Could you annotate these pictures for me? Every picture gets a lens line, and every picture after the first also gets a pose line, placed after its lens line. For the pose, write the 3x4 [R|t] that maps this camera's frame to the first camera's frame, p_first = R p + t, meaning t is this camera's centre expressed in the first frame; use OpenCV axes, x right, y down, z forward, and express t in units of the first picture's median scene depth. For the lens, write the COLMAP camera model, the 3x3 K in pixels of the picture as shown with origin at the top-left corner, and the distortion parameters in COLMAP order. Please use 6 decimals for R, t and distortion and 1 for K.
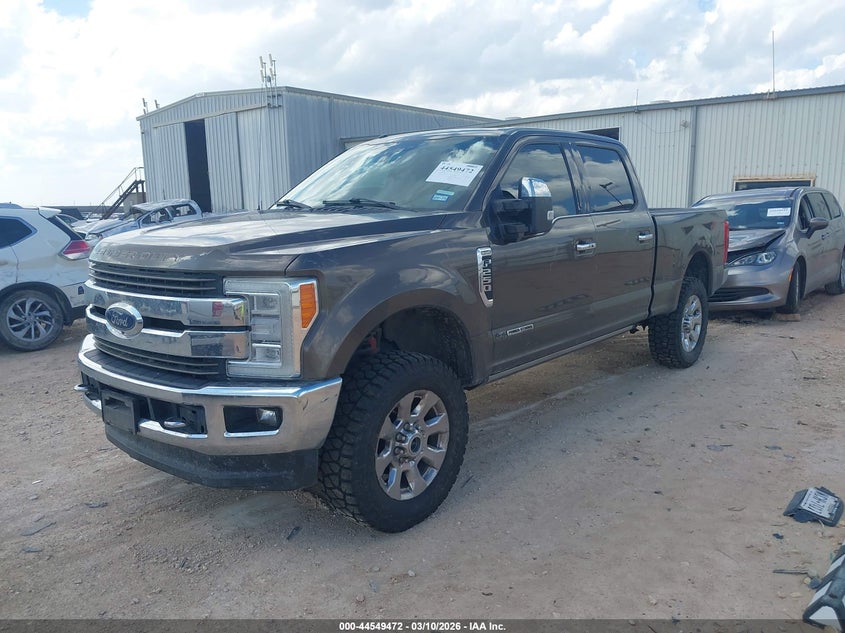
lens RADIAL K [[662.0, 0, 422.5], [0, 662.0, 316.5], [0, 0, 1]] dist [-0.001401, 0.007414]
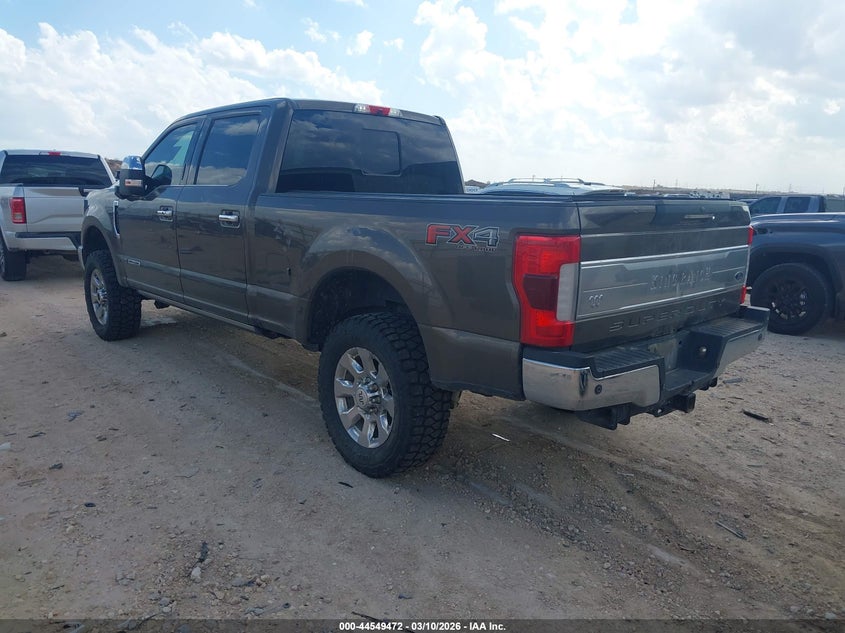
lens RADIAL K [[662.0, 0, 422.5], [0, 662.0, 316.5], [0, 0, 1]] dist [-0.001401, 0.007414]
pose [[-0.130496, 0.167541, -0.977190, 1.158183], [-0.202956, 0.960232, 0.191737, -0.202619], [0.970453, 0.223348, -0.091303, 1.378966]]
